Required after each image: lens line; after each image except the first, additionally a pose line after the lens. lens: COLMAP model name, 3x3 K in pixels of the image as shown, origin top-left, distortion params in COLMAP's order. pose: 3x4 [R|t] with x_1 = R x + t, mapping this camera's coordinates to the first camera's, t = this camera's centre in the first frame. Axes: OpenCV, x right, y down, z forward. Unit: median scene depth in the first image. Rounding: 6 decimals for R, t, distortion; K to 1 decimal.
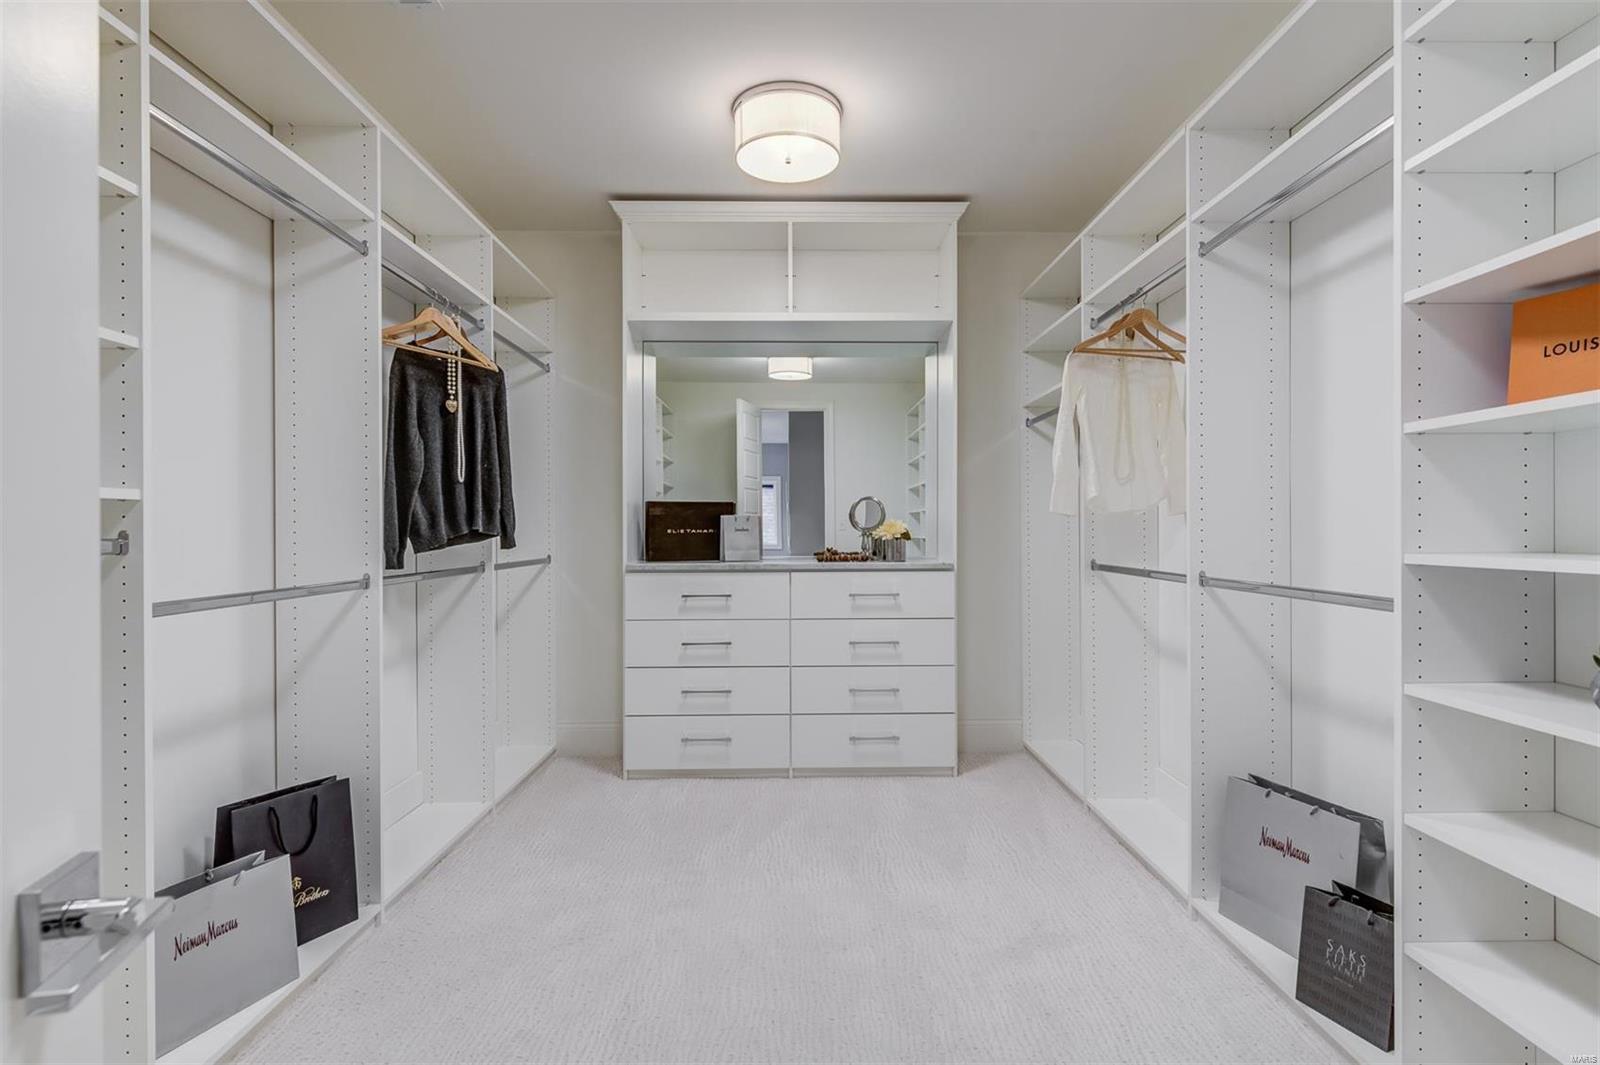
lens RADIAL K [[801.0, 0, 797.9], [0, 801.0, 527.7], [0, 0, 1]] dist [0.003168, 0.000828]
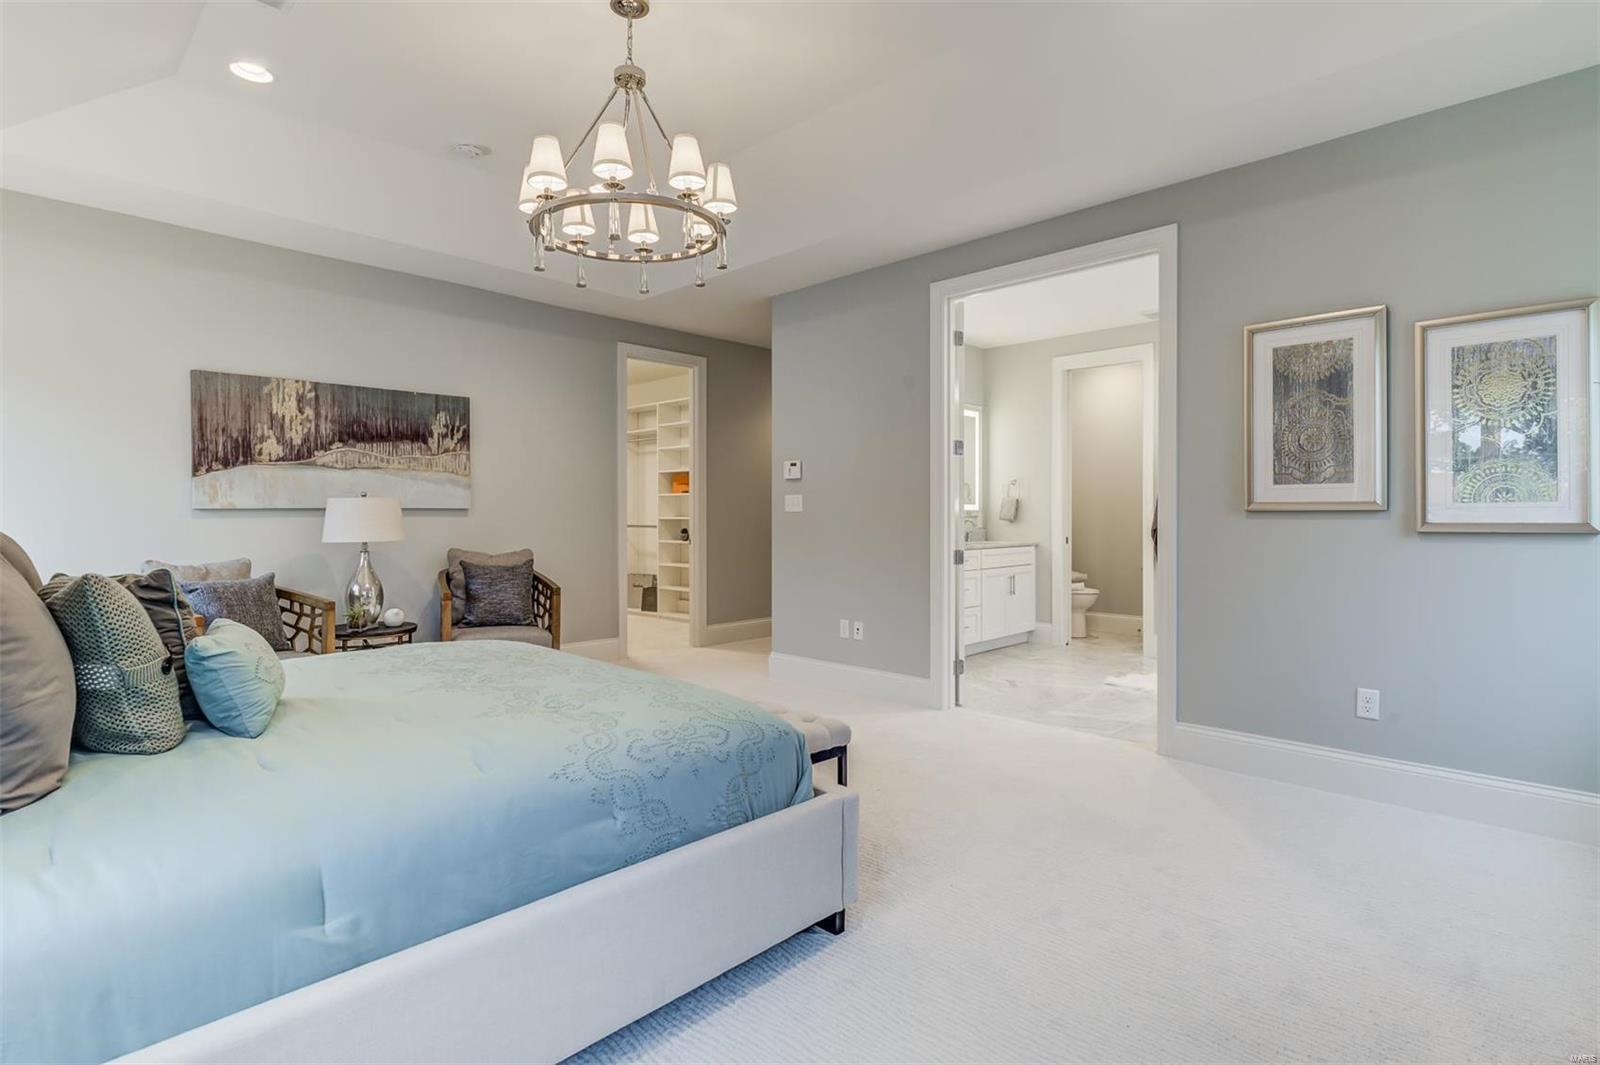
lens RADIAL K [[801.0, 0, 797.9], [0, 801.0, 527.7], [0, 0, 1]] dist [0.003168, 0.000828]
pose [[0.708137, -0.001133, 0.706074, -2.415275], [-0.001309, 0.999995, 0.002918, 0.082127], [-0.706074, -0.002990, 0.708132, -3.513490]]
